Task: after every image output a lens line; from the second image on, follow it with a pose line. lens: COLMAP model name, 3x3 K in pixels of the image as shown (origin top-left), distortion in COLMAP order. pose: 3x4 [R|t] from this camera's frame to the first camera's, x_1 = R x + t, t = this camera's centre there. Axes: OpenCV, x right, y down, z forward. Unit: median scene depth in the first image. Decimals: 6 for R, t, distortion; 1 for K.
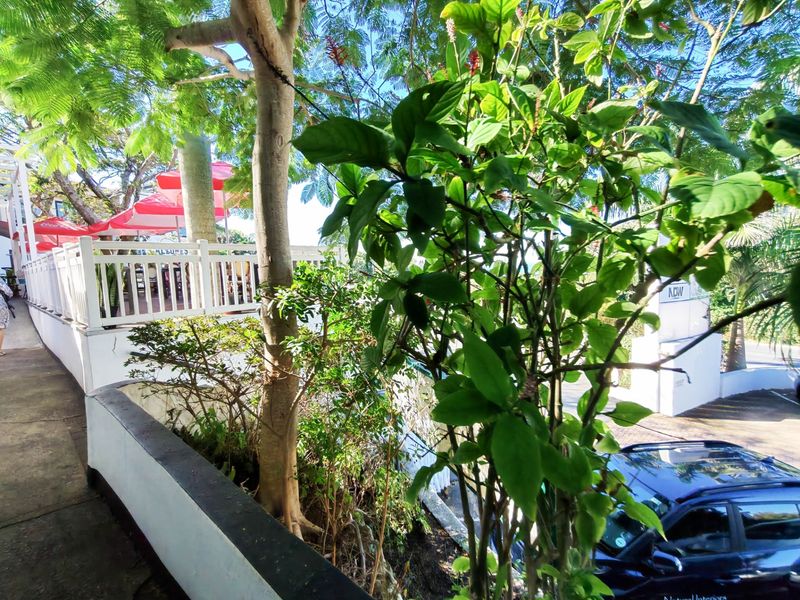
lens RADIAL K [[332.8, 0, 400.0], [0, 332.8, 300.0], [0, 0, 1]] dist [-0.001243, 0.000077]
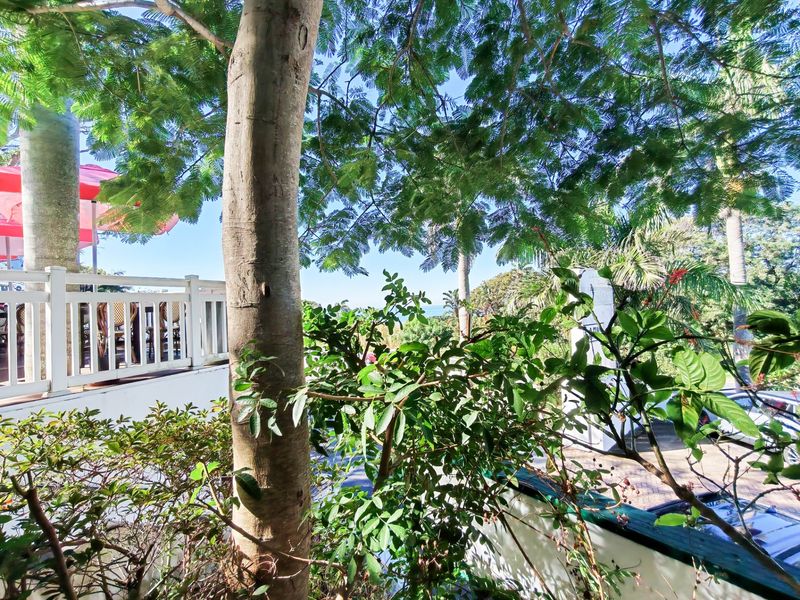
lens RADIAL K [[343.2, 0, 398.6], [0, 343.2, 303.8], [0, 0, 1]] dist [-0.001486, -0.000518]
pose [[0.964020, 0.000315, 0.265831, -0.129534], [0.030776, 0.993143, -0.112784, -0.018275], [-0.264044, 0.116907, 0.957399, 0.200822]]
